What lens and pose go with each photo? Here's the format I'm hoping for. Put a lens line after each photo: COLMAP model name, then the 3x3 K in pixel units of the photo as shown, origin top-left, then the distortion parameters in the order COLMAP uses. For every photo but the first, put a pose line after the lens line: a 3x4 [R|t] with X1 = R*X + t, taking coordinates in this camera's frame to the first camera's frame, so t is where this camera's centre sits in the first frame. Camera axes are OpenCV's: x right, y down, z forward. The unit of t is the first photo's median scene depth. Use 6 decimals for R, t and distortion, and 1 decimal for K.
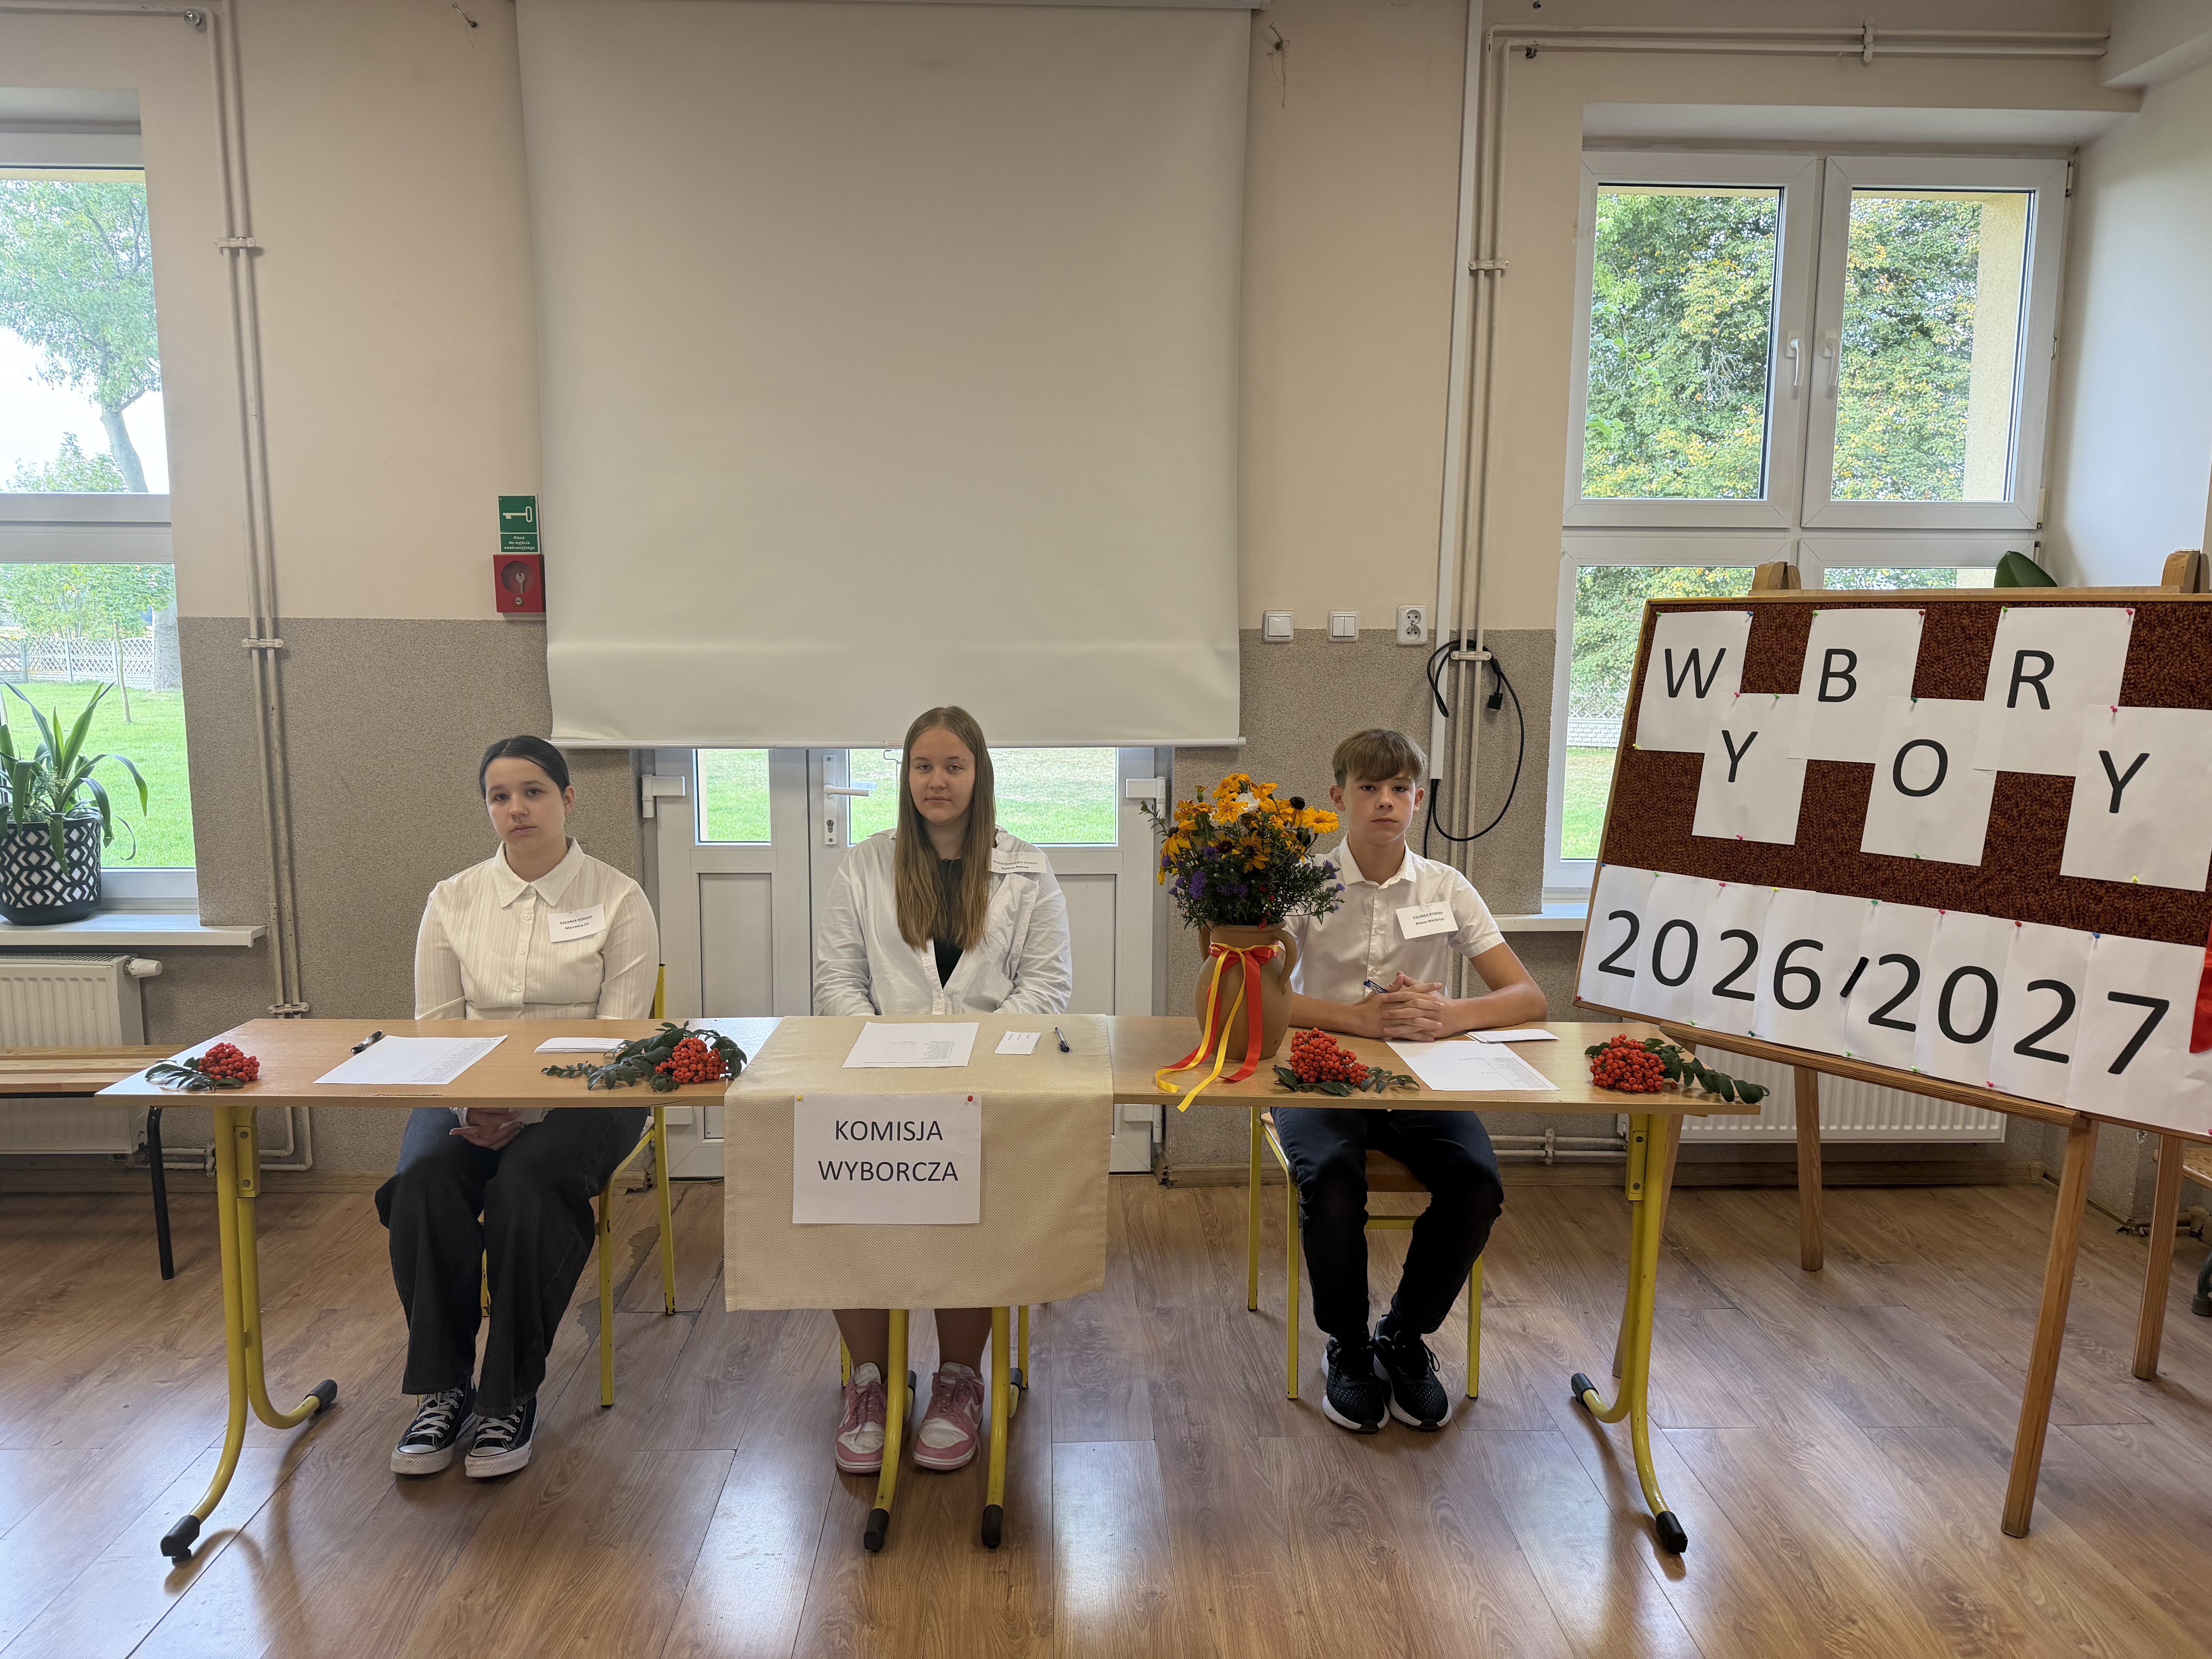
lens RADIAL K [[1576.1, 0, 1097.4], [0, 1576.1, 816.5], [0, 0, 1]] dist [0.032813, -0.027810]
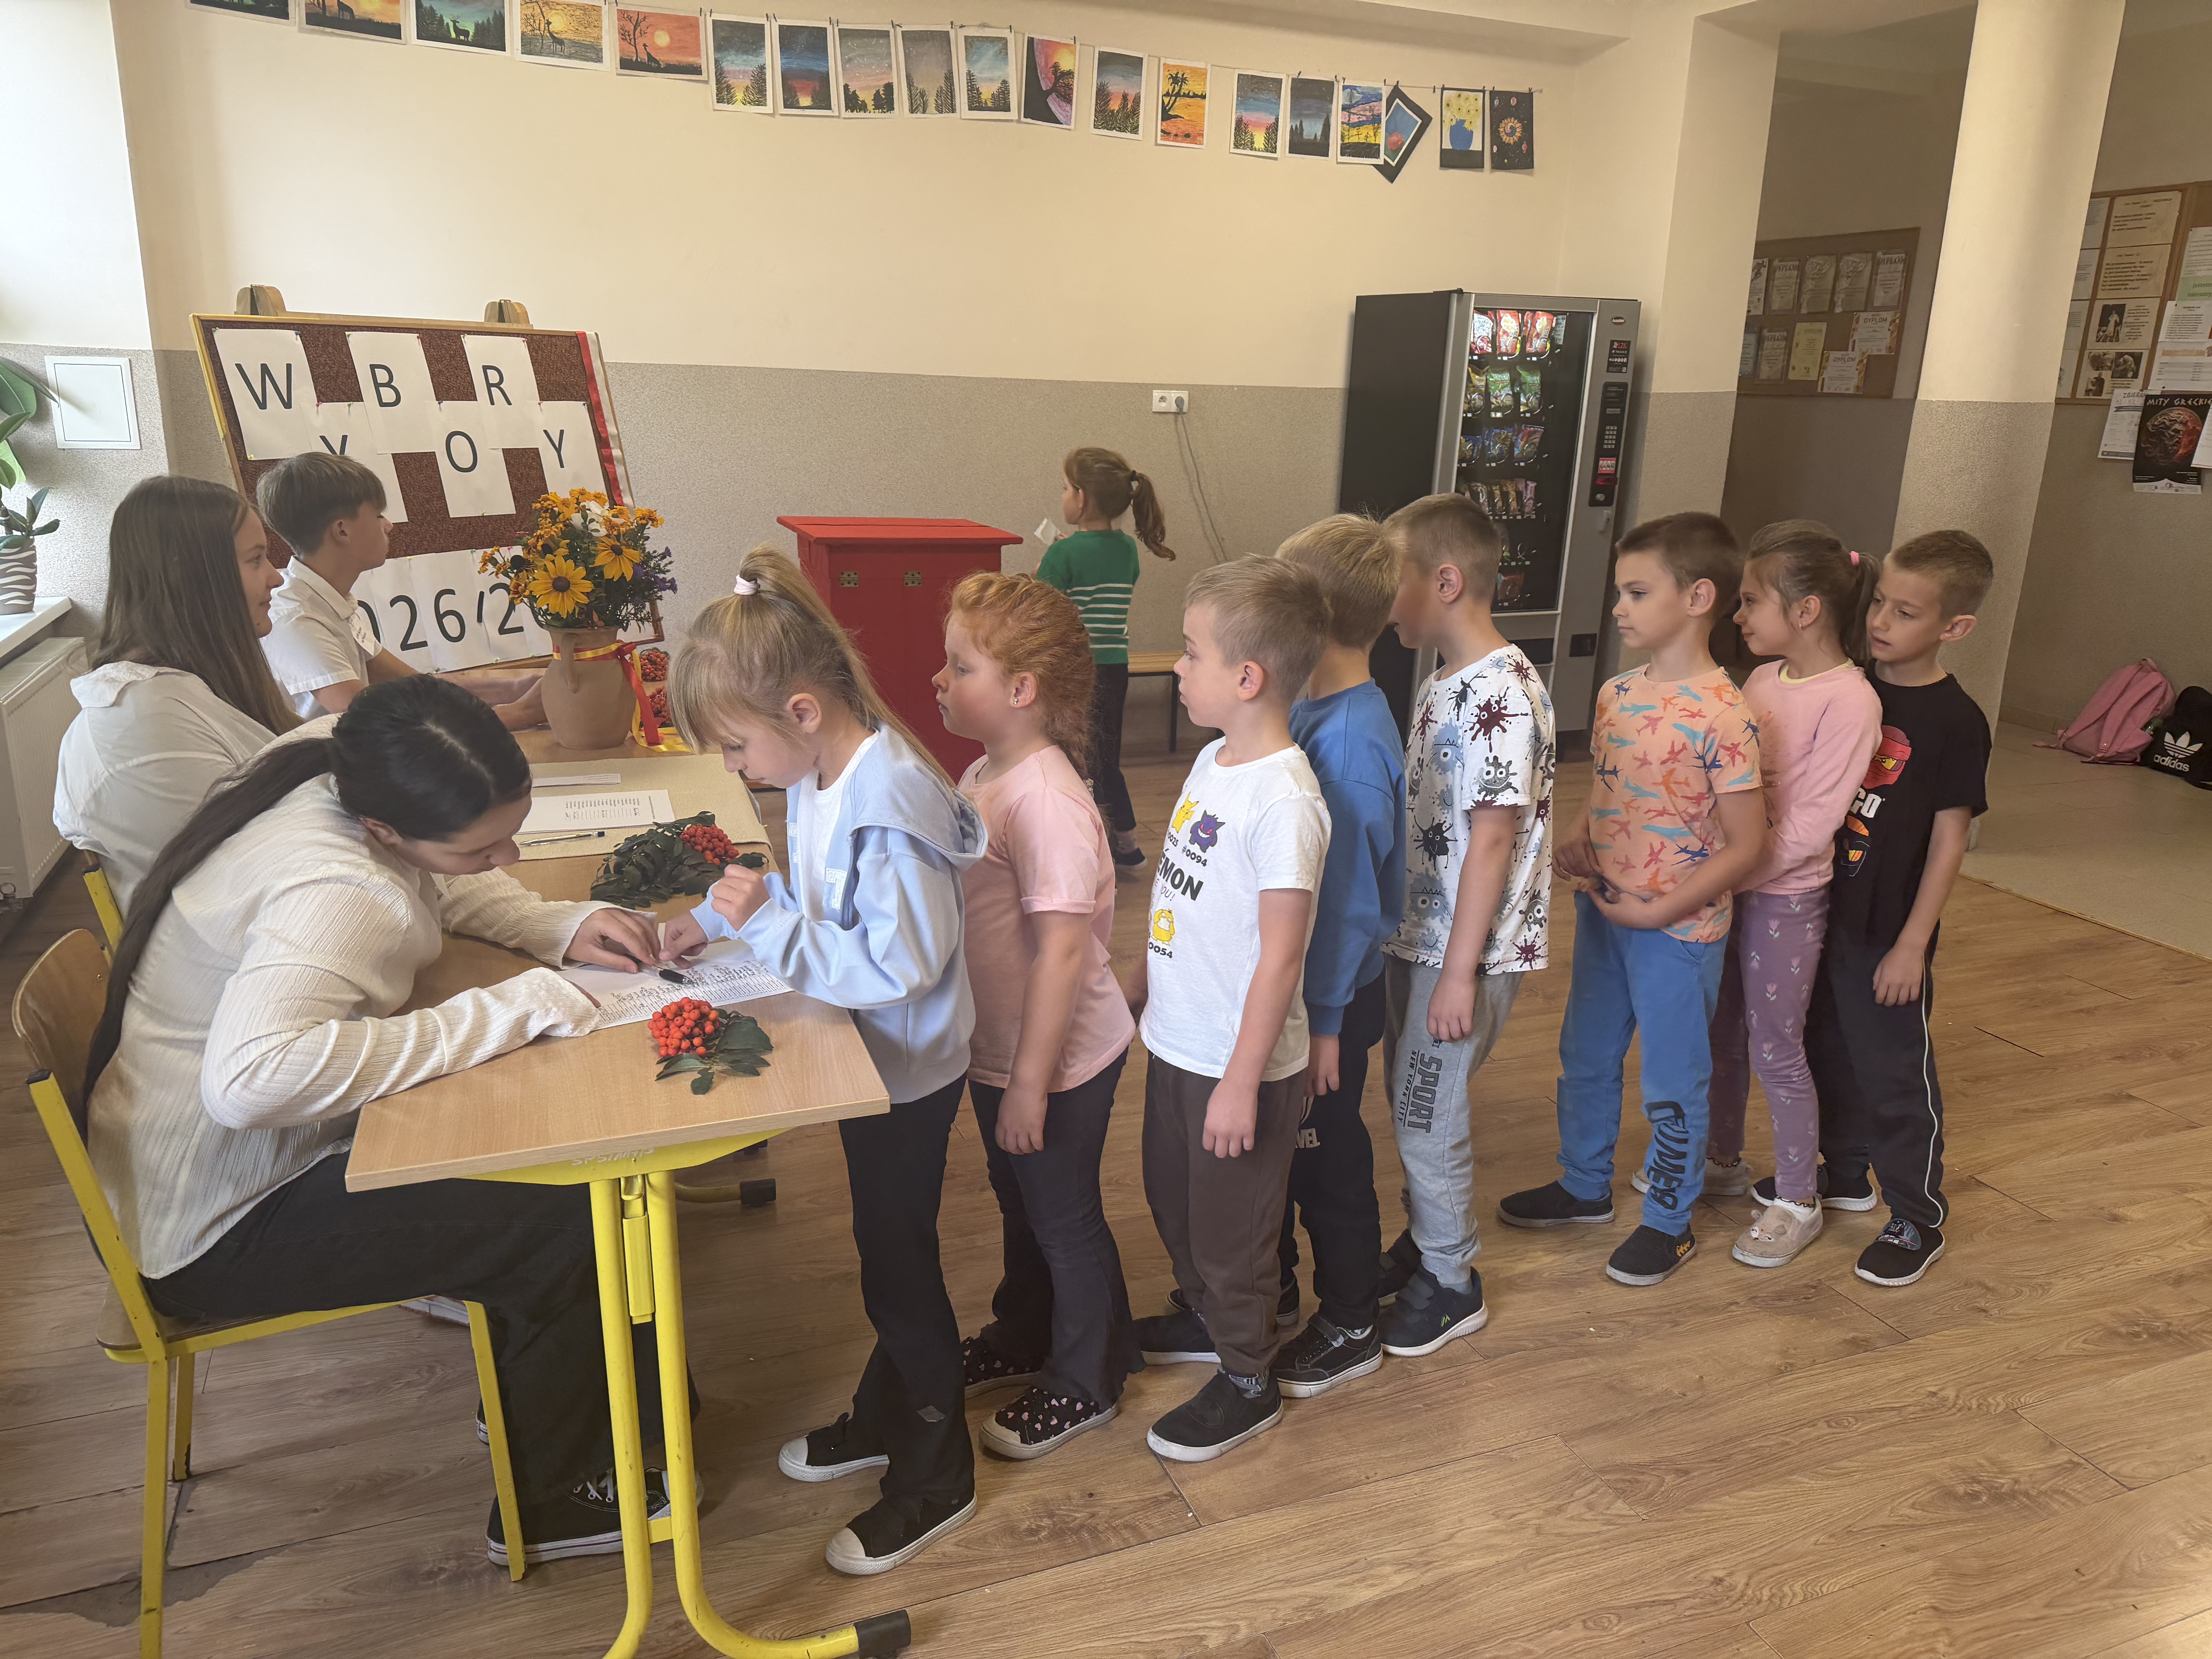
lens RADIAL K [[1576.1, 0, 1105.0], [0, 1576.1, 815.3], [0, 0, 1]] dist [0.032813, -0.027810]
pose [[-0.319079, -0.272450, 0.907722, -1.090815], [0.090757, 0.944602, 0.315421, -0.124518], [-0.943373, 0.183026, -0.276676, 0.955964]]
